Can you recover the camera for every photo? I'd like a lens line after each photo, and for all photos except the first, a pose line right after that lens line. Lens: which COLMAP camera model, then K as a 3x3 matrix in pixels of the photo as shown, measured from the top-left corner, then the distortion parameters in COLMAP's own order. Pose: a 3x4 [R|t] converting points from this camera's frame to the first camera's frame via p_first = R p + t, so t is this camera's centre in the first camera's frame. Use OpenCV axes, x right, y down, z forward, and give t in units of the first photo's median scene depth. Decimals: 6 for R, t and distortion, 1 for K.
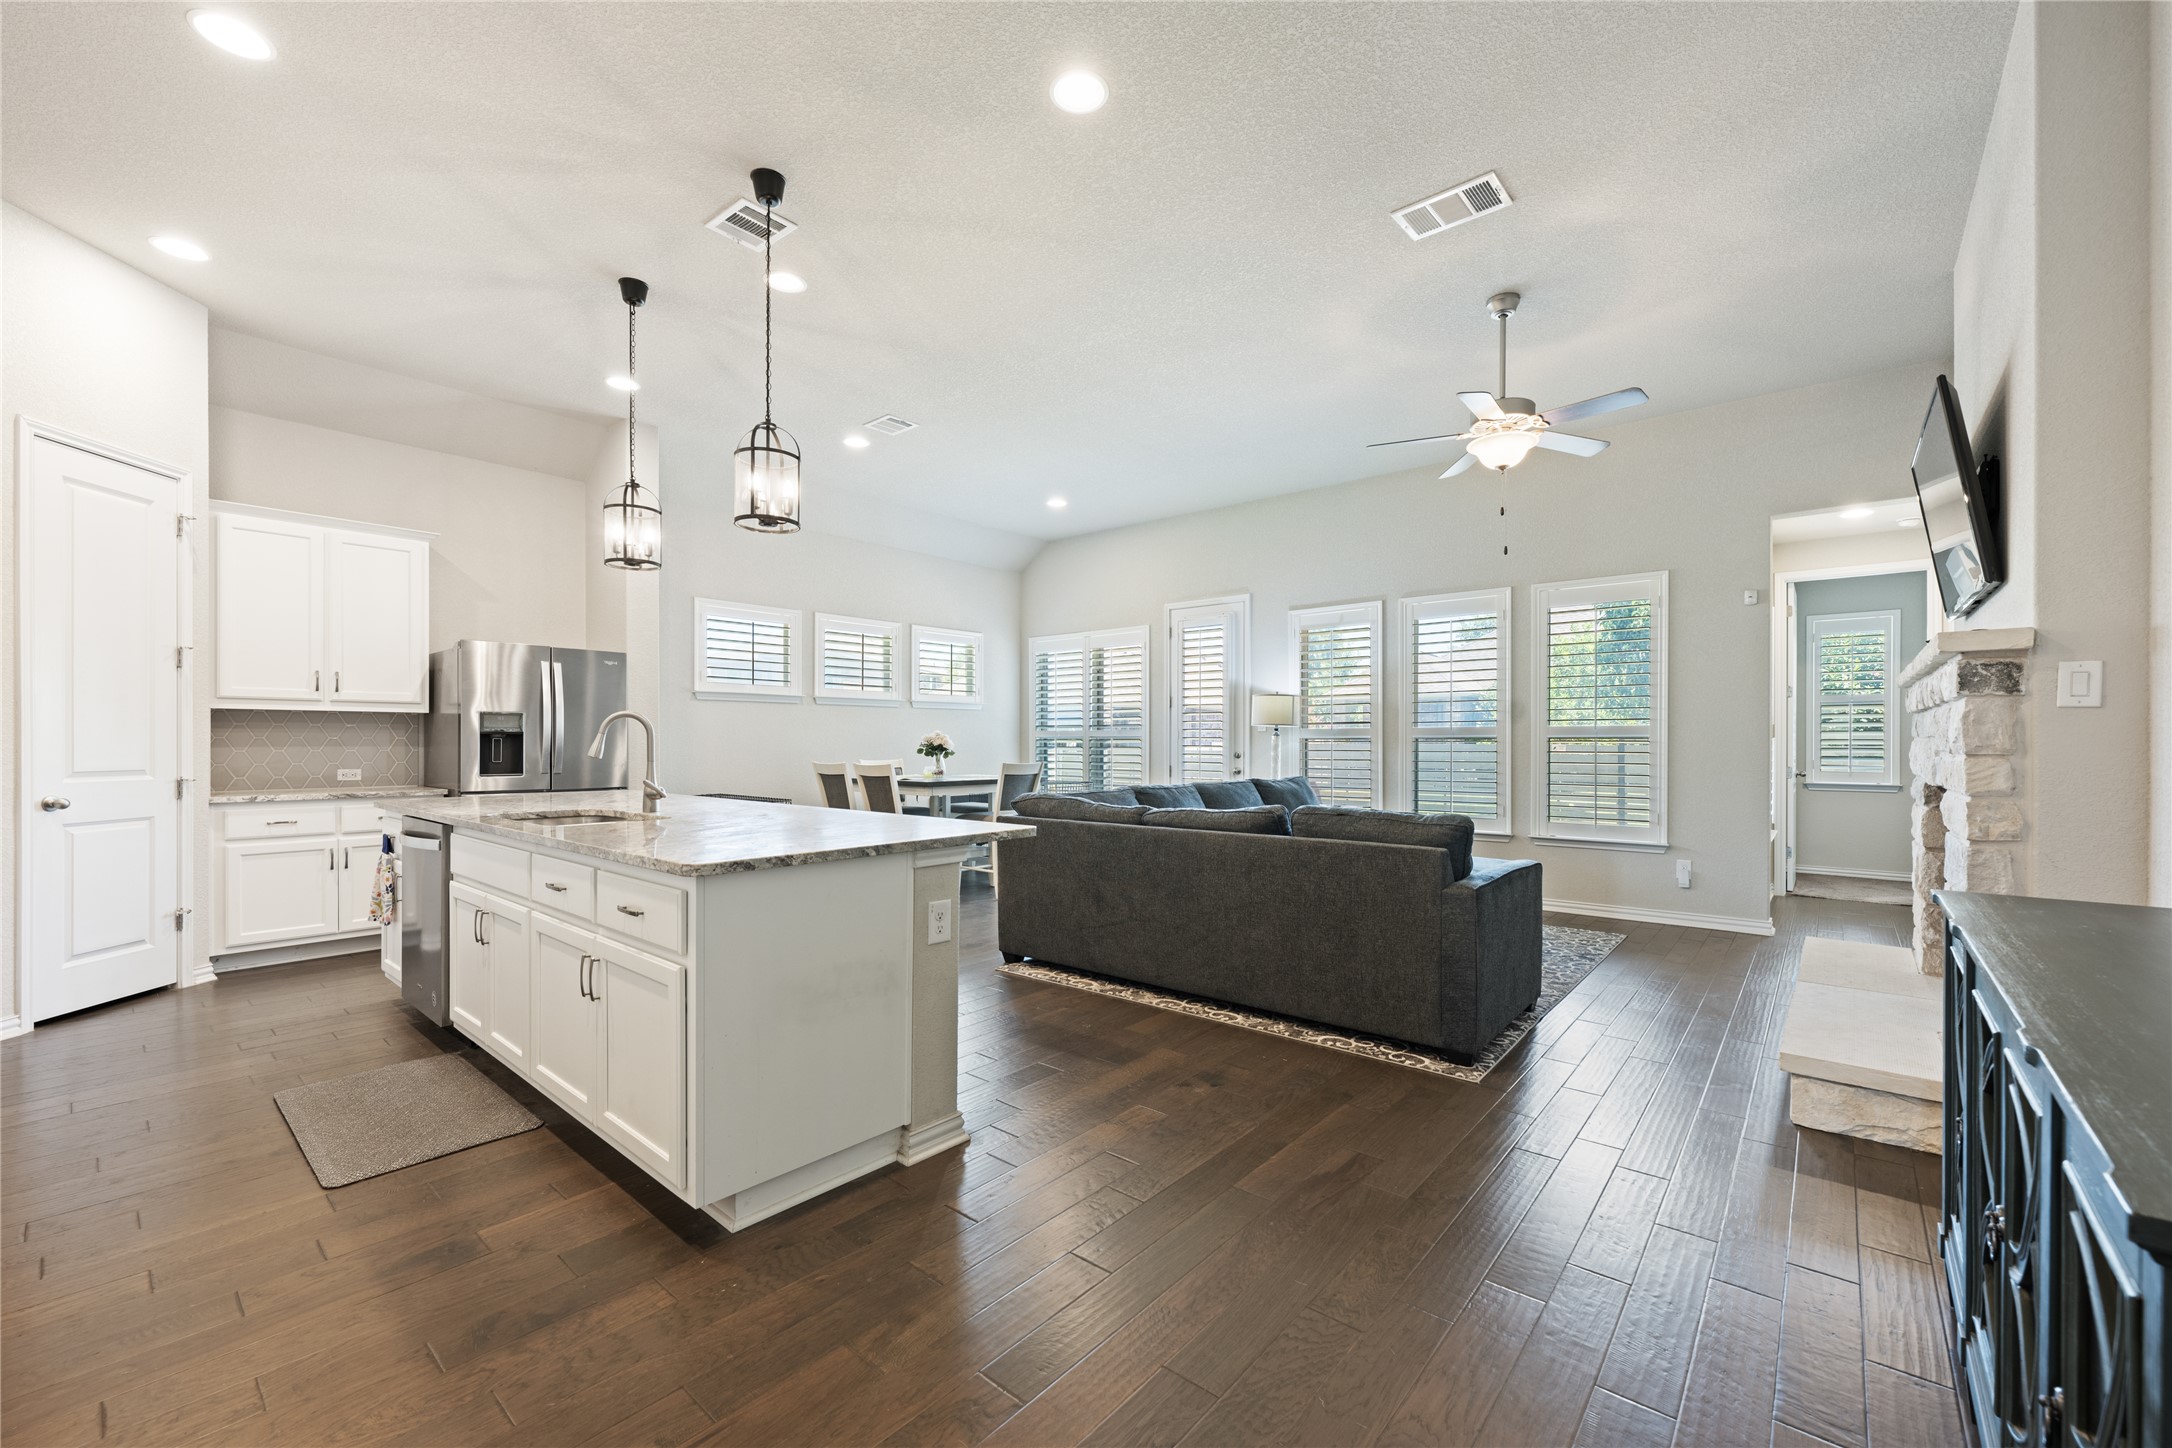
lens RADIAL K [[858.5, 0, 1099.1], [0, 858.5, 739.3], [0, 0, 1]] dist [-0.002170, -0.000097]
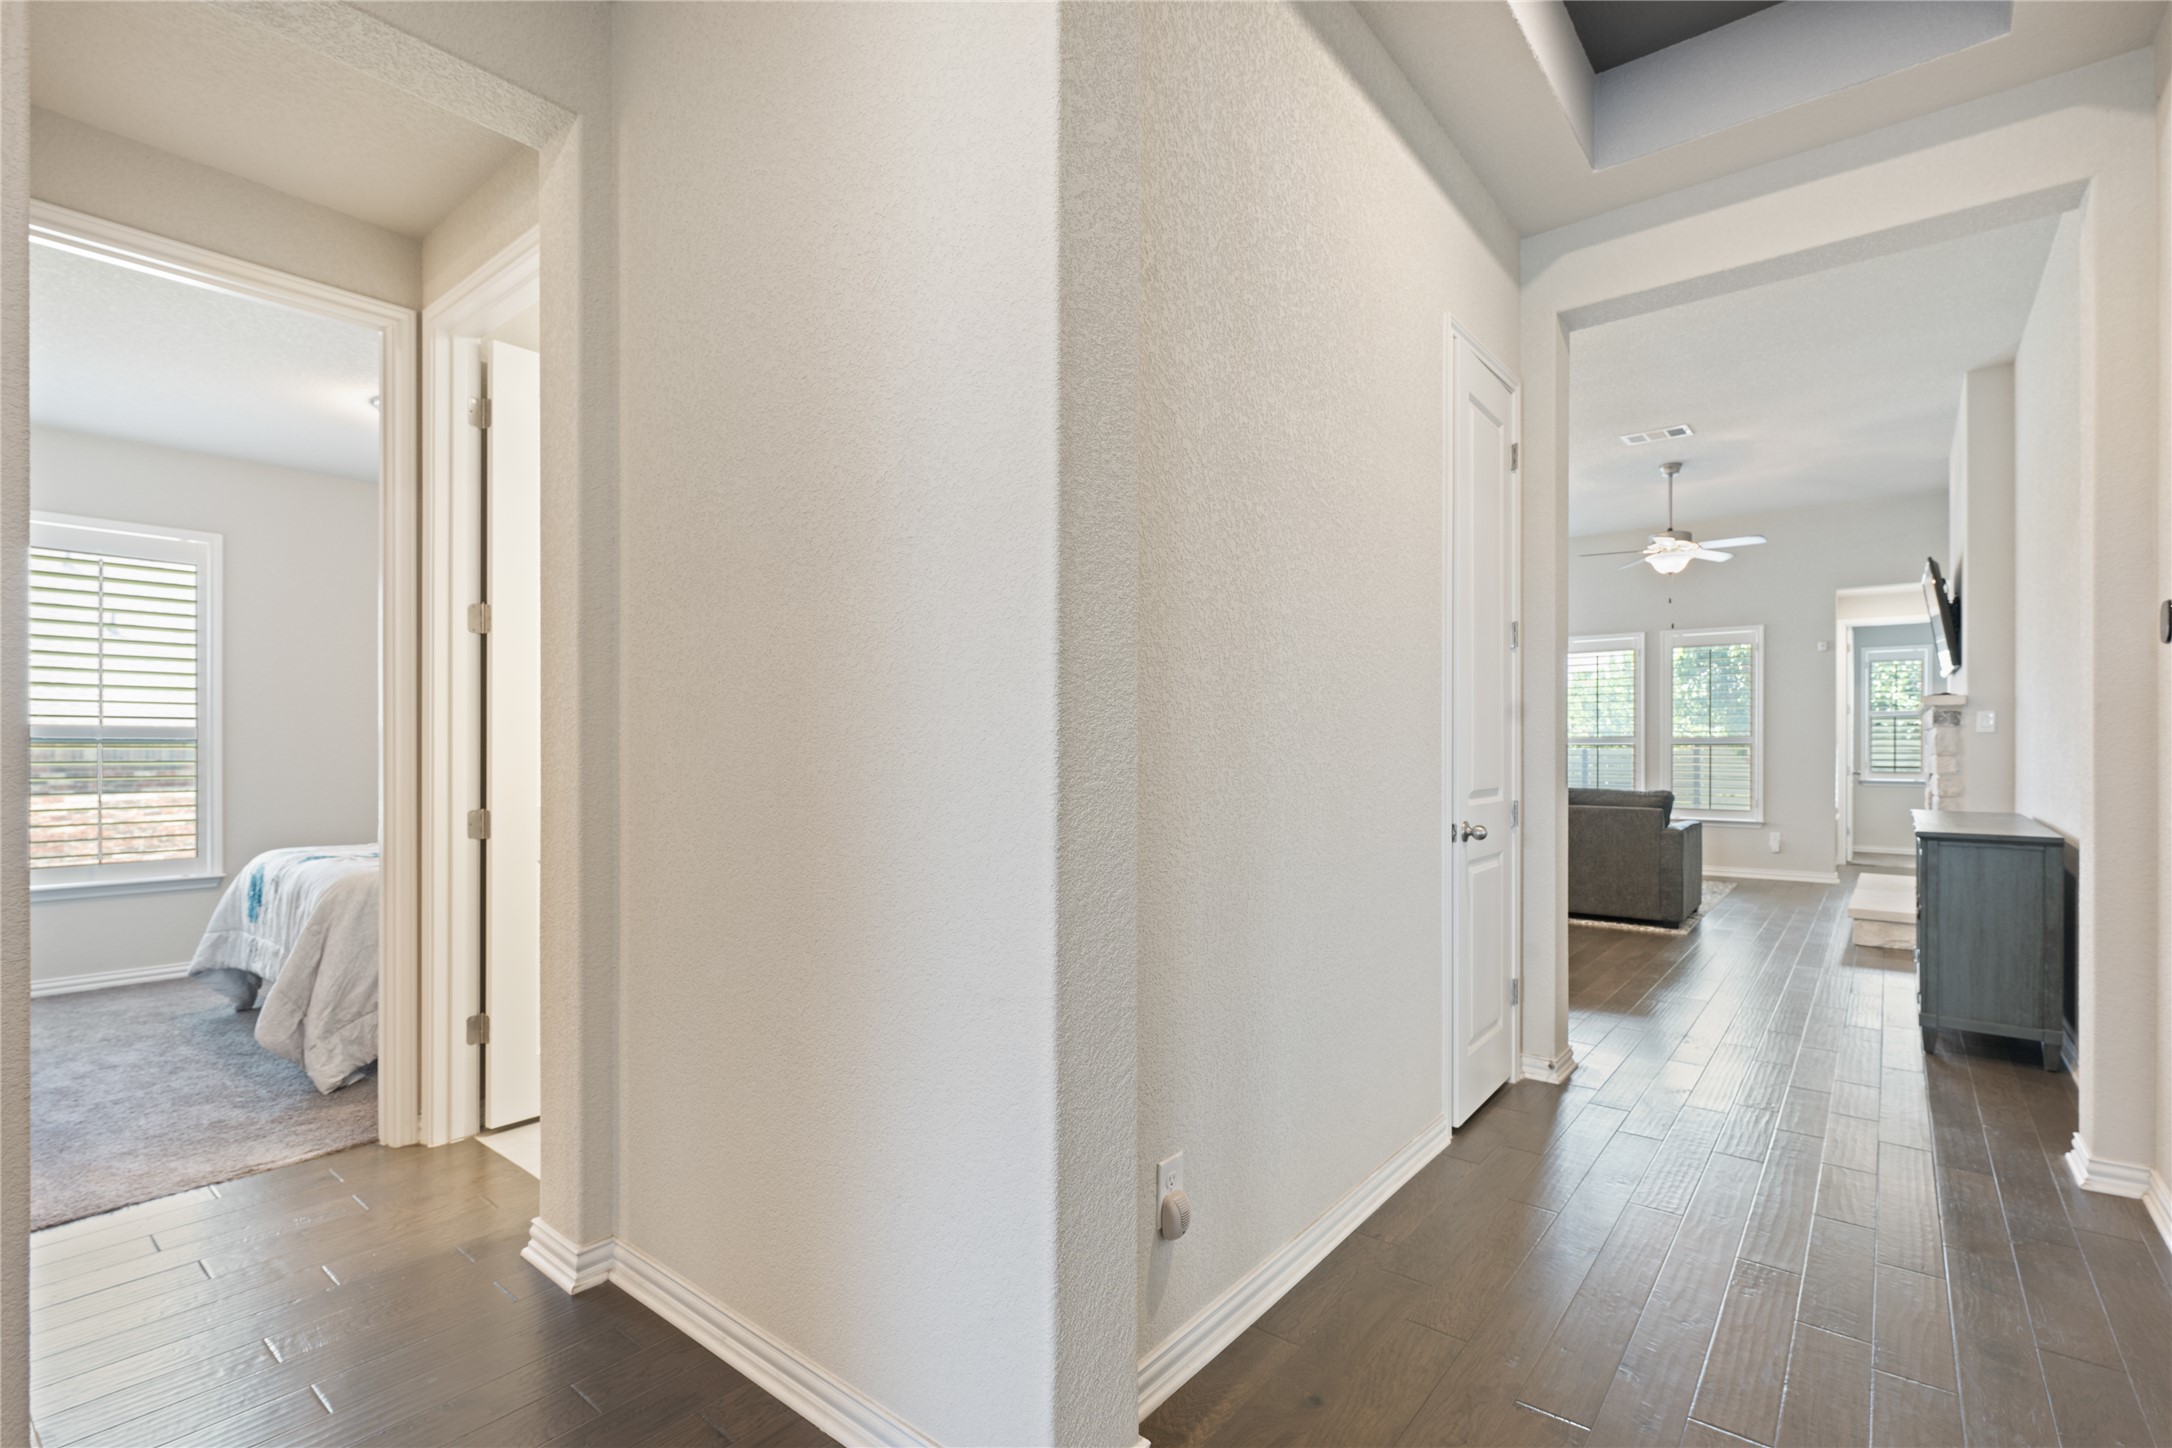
lens RADIAL K [[985.9, 0, 1086.4], [0, 985.9, 744.6], [0, 0, 1]] dist [-0.002034, 0.000610]
pose [[0.999732, -0.000788, 0.023146, -0.398566], [0.000792, 1.000000, -0.000157, -0.002982], [-0.023145, 0.000175, 0.999732, -0.483594]]
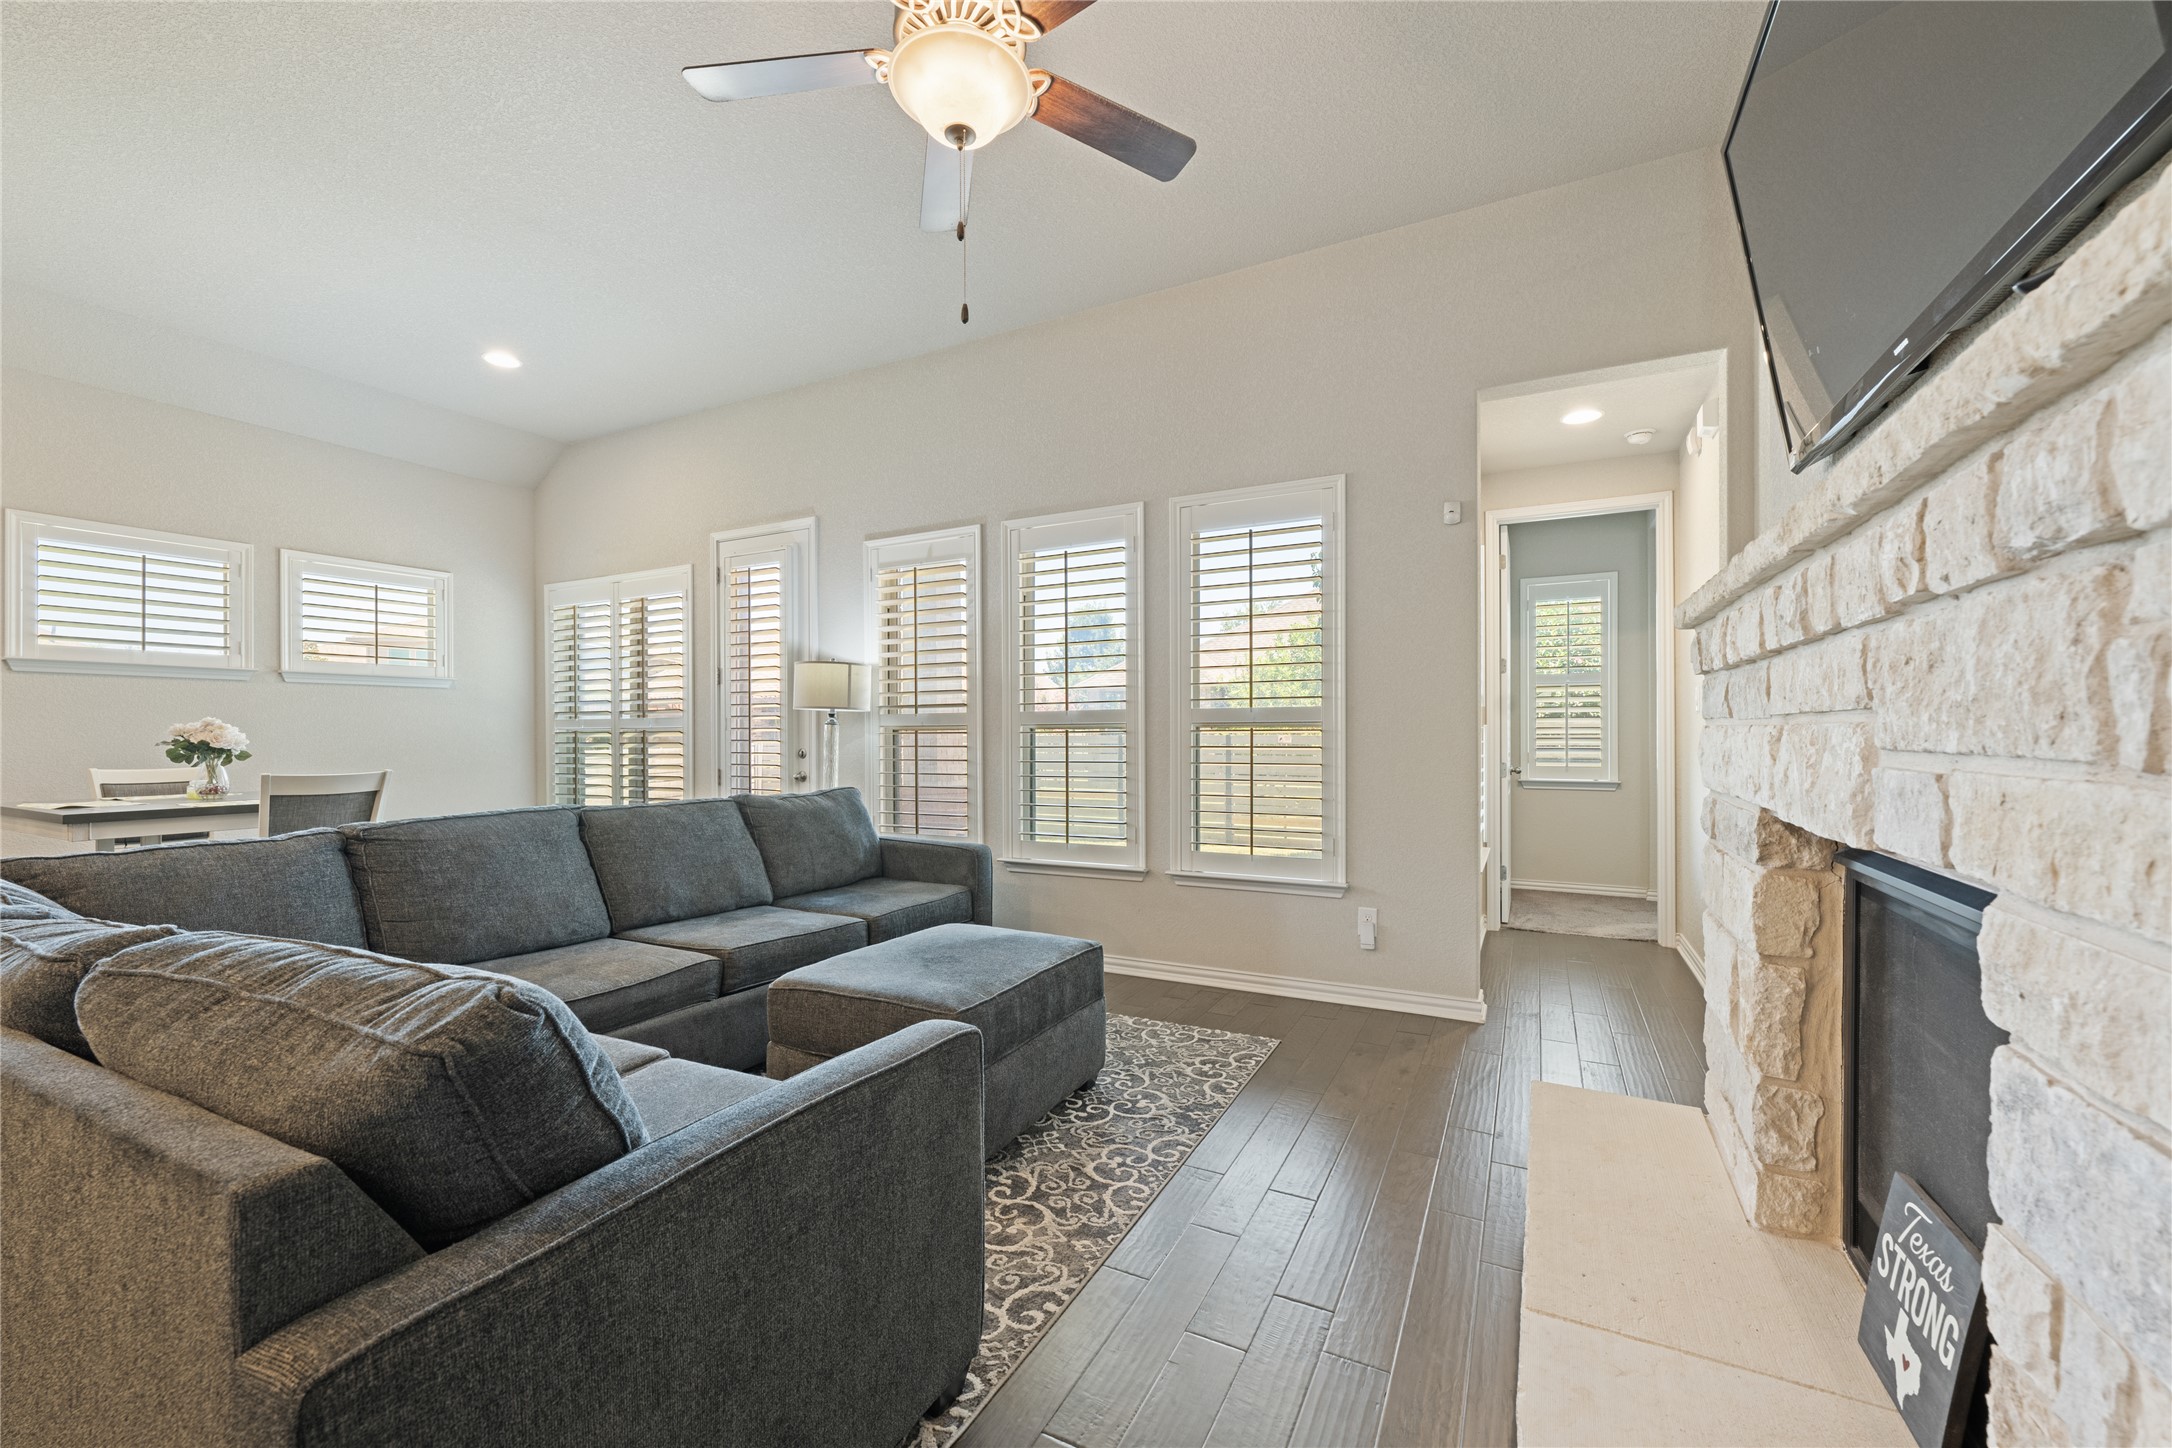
lens RADIAL K [[858.5, 0, 1087.3], [0, 858.5, 725.6], [0, 0, 1]] dist [-0.002170, -0.000097]
pose [[0.974140, -0.003600, 0.225917, 0.265786], [0.004785, 0.999978, -0.004699, 0.000848], [-0.225895, 0.005658, 0.974135, 0.331762]]
